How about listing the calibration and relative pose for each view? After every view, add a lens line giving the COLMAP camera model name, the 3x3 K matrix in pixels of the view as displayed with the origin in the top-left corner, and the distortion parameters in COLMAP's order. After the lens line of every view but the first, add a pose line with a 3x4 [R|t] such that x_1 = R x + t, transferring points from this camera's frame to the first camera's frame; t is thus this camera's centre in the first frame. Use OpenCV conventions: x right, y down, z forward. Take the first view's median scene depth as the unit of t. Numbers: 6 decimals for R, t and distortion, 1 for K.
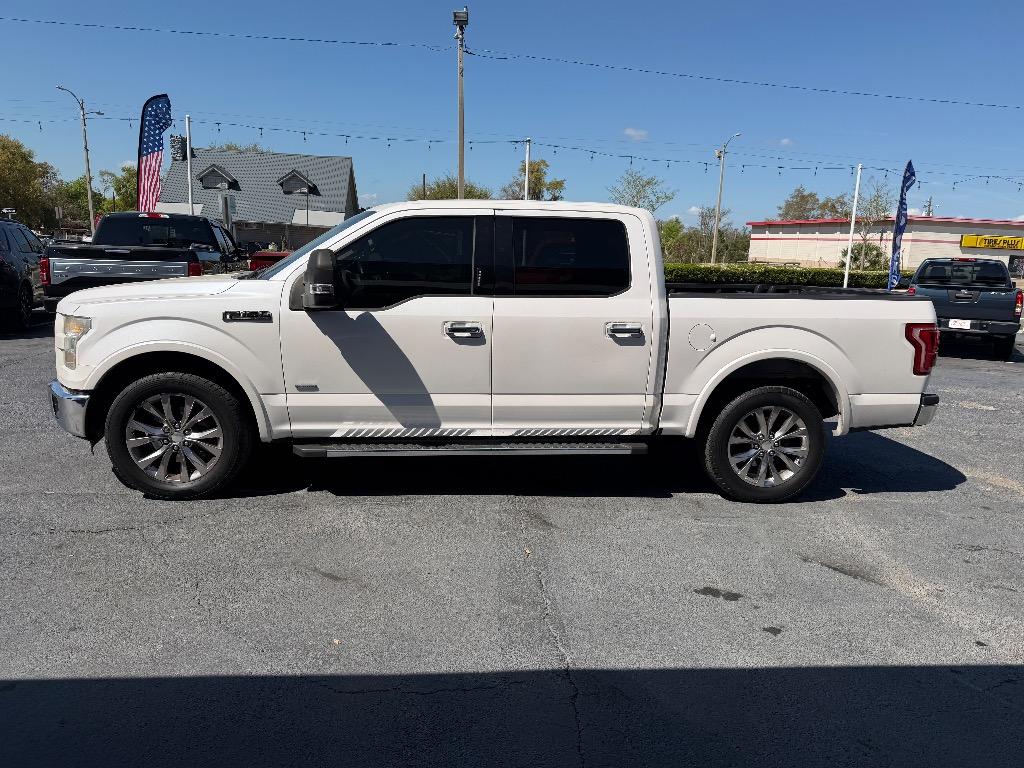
lens RADIAL K [[726.7, 0, 515.9], [0, 726.7, 385.2], [0, 0, 1]] dist [0.032177, -0.004178]
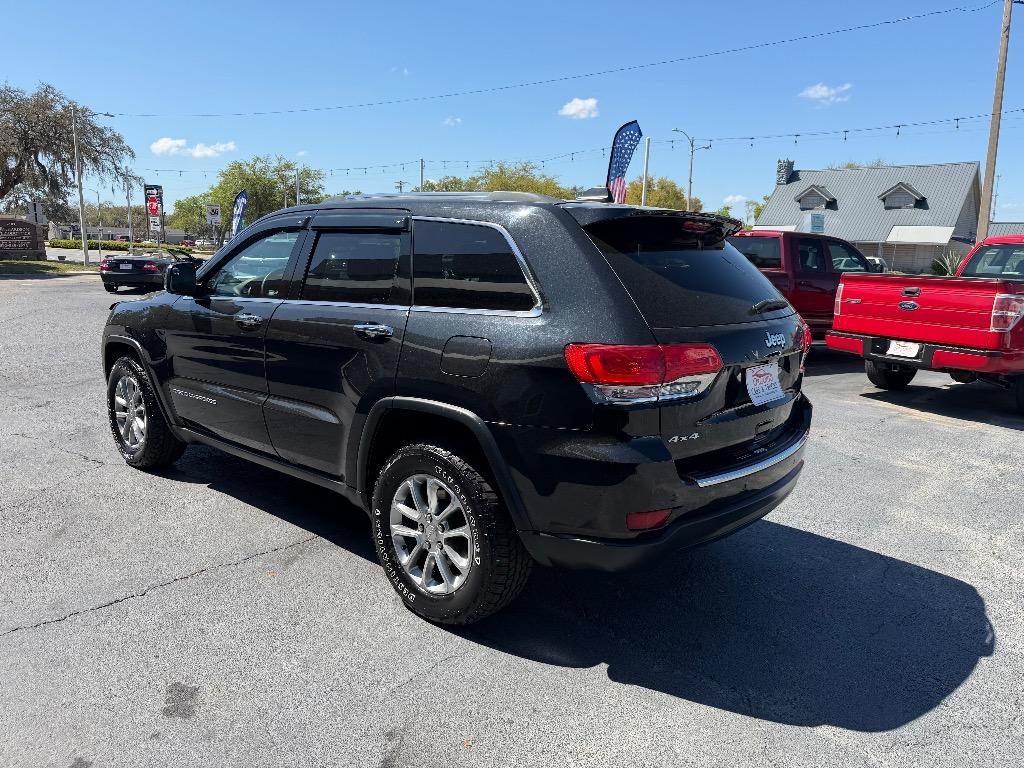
lens RADIAL K [[737.3, 0, 510.1], [0, 737.3, 383.6], [0, 0, 1]] dist [-0.003704, -0.004303]
pose [[0.662513, 0.109479, -0.741007, 0.252419], [-0.135931, 0.990408, 0.024794, -0.018665], [0.736613, 0.084300, 0.671040, 0.183899]]
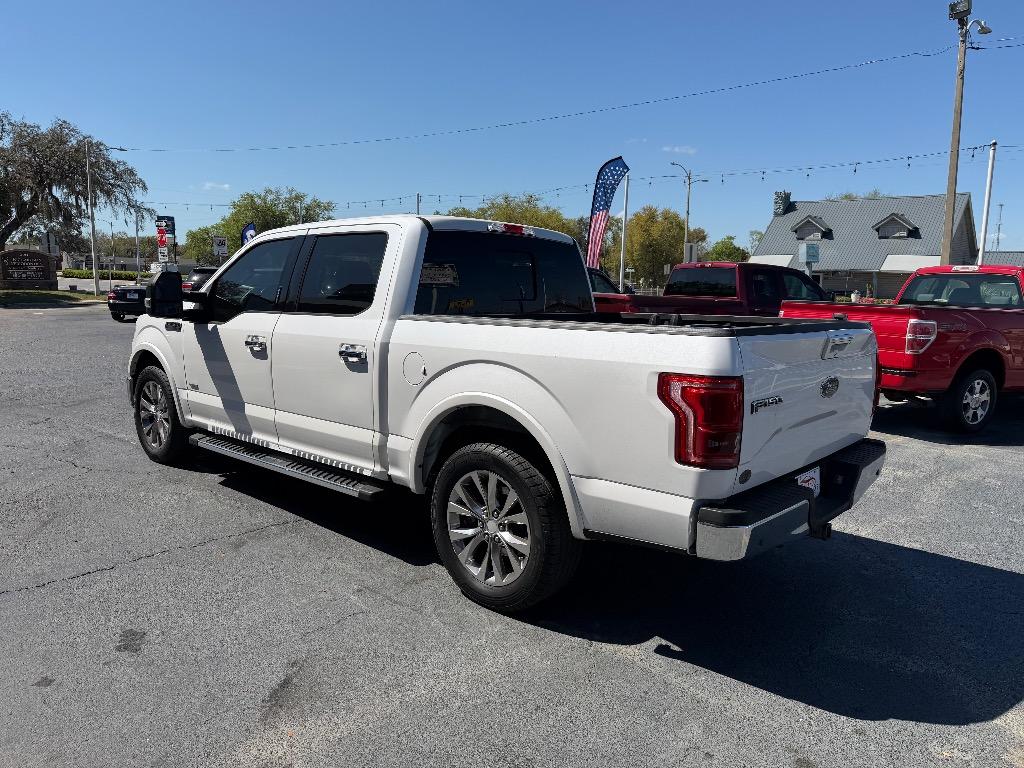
lens RADIAL K [[735.0, 0, 524.6], [0, 735.0, 385.2], [0, 0, 1]] dist [-0.000126, -0.006247]
pose [[0.664935, 0.081779, -0.742411, 0.308086], [-0.133860, 0.990942, -0.010735, -0.018228], [0.734808, 0.106517, 0.669859, 0.181932]]
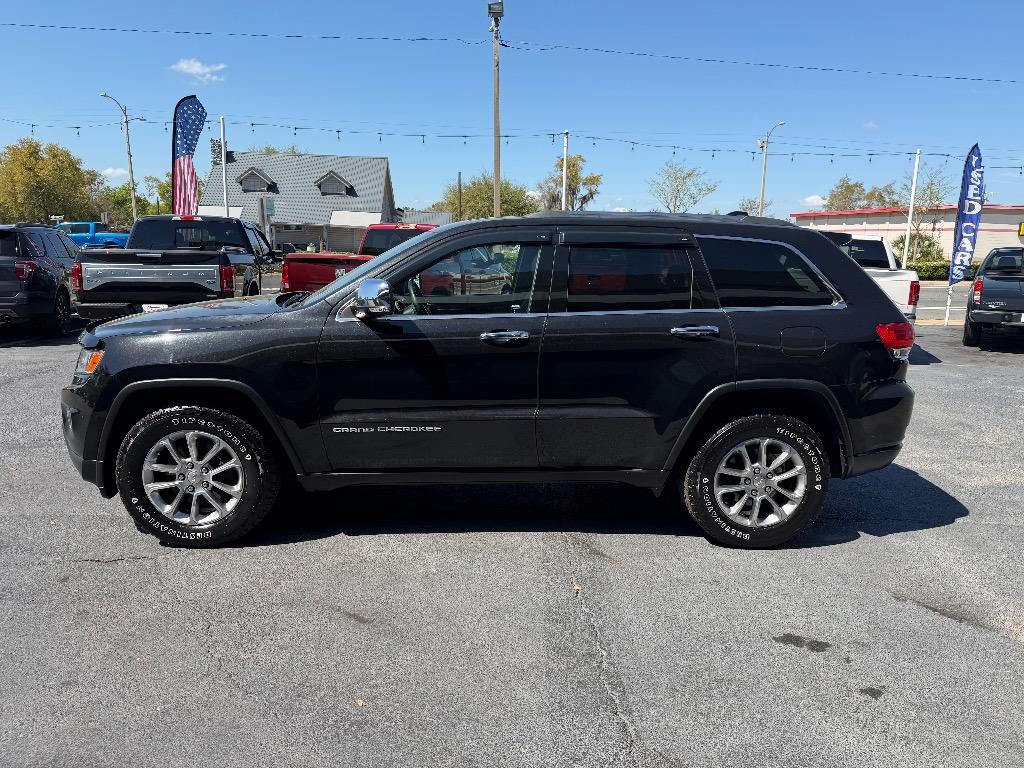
lens RADIAL K [[726.7, 0, 515.9], [0, 726.7, 385.2], [0, 0, 1]] dist [0.032177, -0.004178]
pose [[0.998688, -0.007408, -0.050668, -0.002836], [0.007593, 0.999965, 0.003461, -0.005237], [0.050641, -0.003842, 0.998710, 0.028072]]
